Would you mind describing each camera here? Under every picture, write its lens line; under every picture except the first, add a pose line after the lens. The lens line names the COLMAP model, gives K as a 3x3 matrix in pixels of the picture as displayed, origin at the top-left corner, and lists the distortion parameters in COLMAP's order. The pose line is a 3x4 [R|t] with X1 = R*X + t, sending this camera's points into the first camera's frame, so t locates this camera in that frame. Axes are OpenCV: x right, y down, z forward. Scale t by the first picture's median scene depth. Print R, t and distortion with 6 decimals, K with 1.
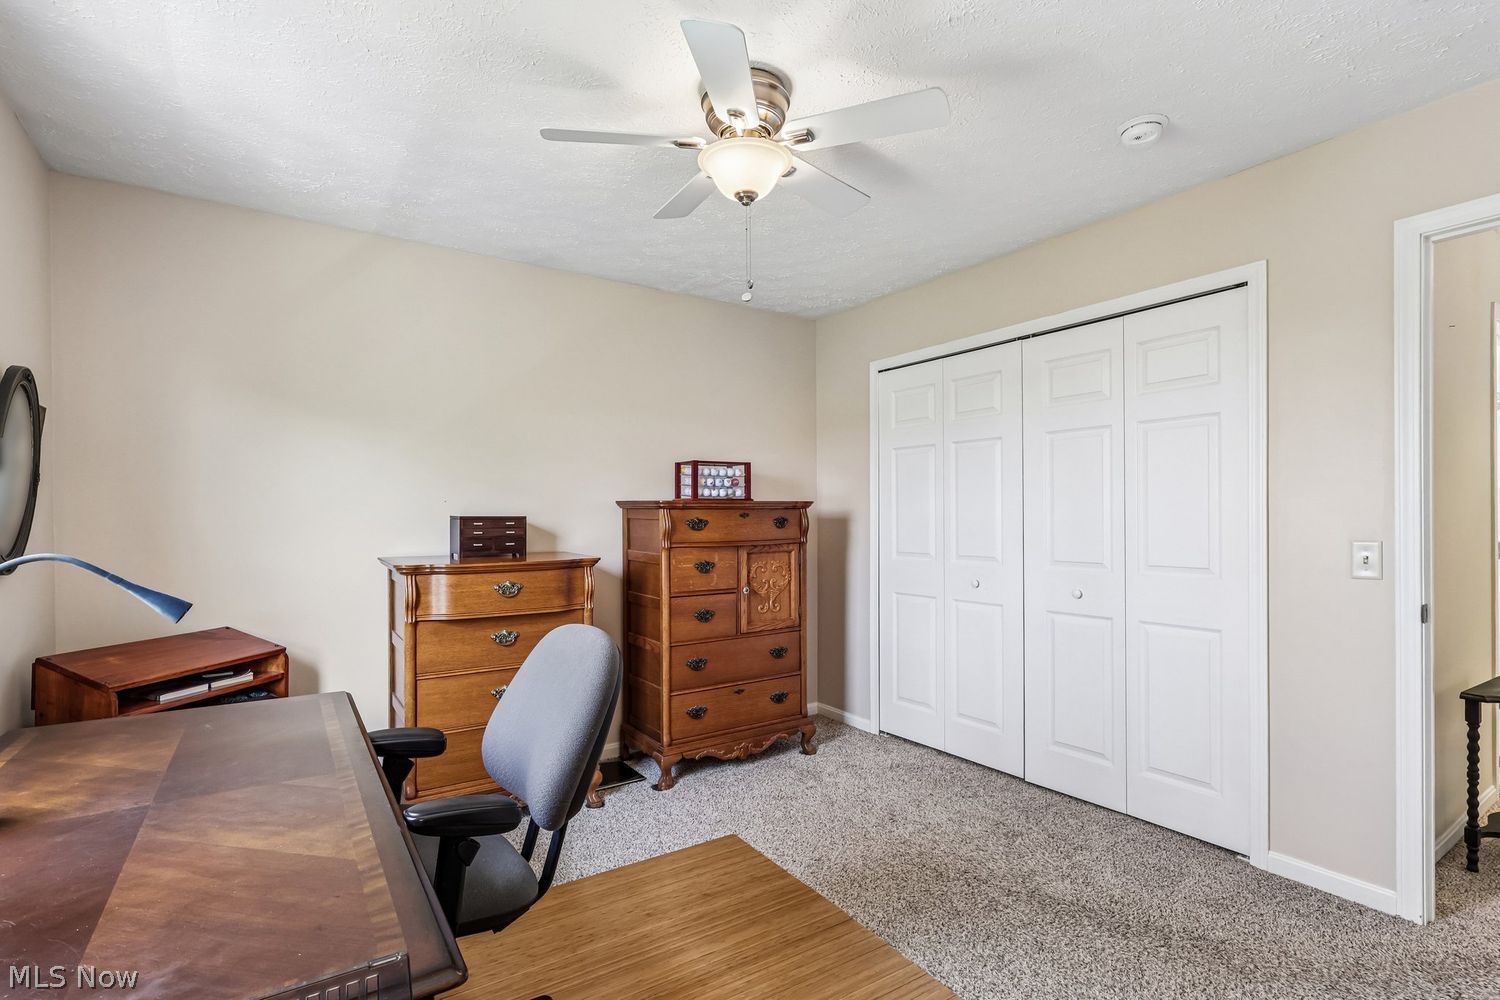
lens RADIAL K [[701.3, 0, 741.8], [0, 701.3, 511.2], [0, 0, 1]] dist [-0.007060, 0.001817]
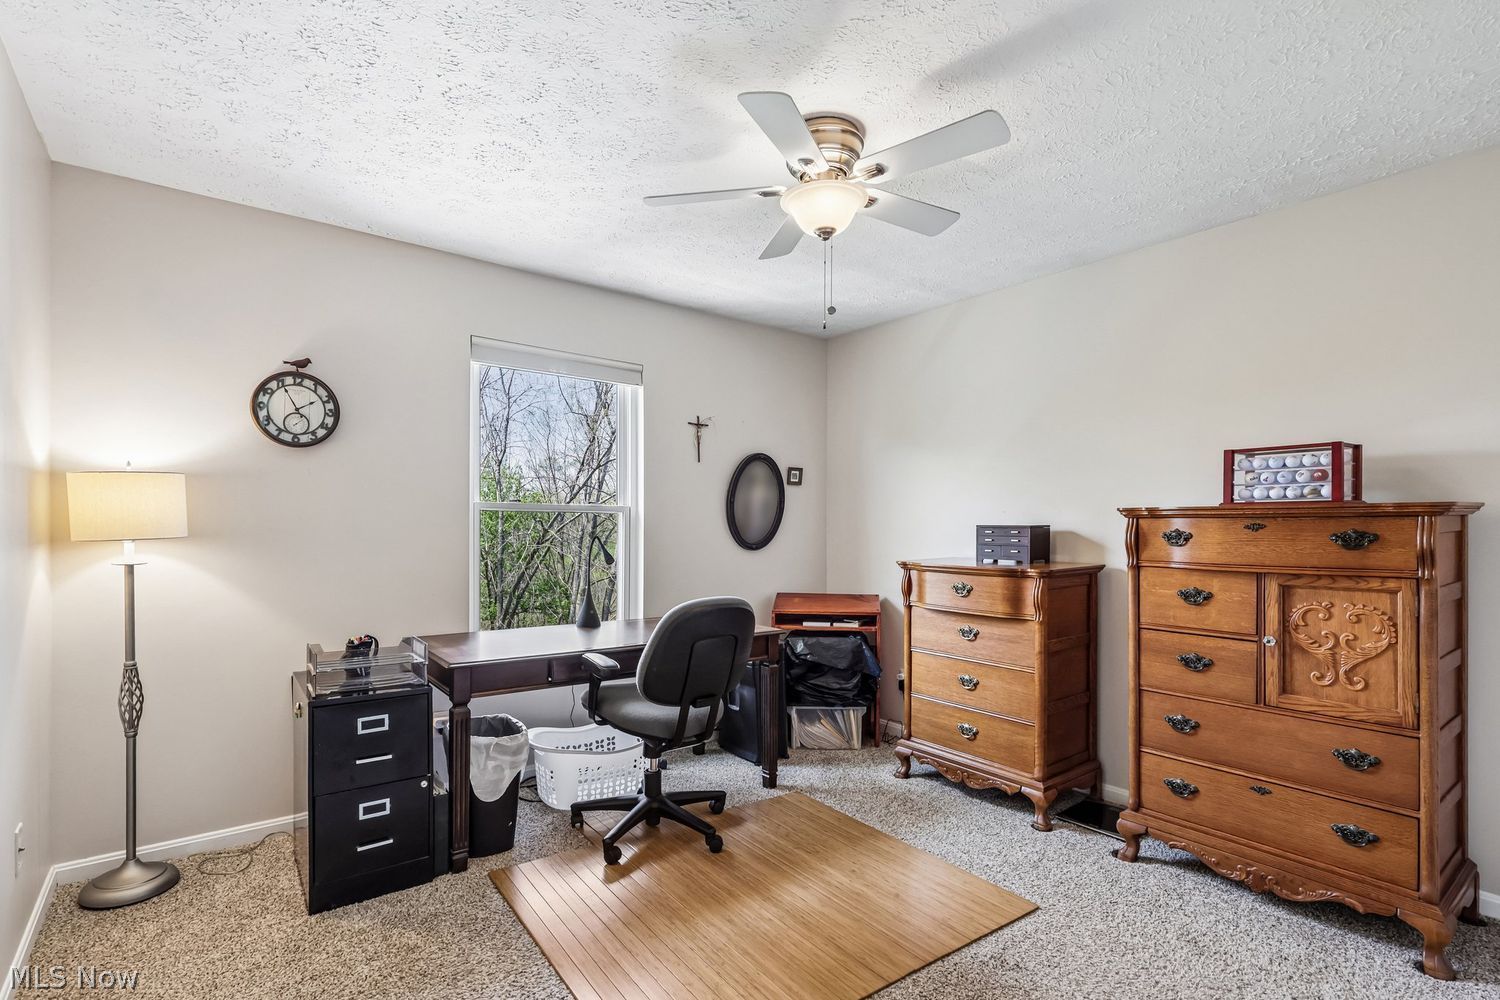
lens RADIAL K [[701.3, 0, 744.9], [0, 701.3, 509.3], [0, 0, 1]] dist [-0.007060, 0.001817]
pose [[0.061398, -0.011213, -0.998050, 0.629605], [0.008950, 0.999903, -0.010684, -0.008148], [0.998073, -0.008276, 0.061492, 0.466488]]
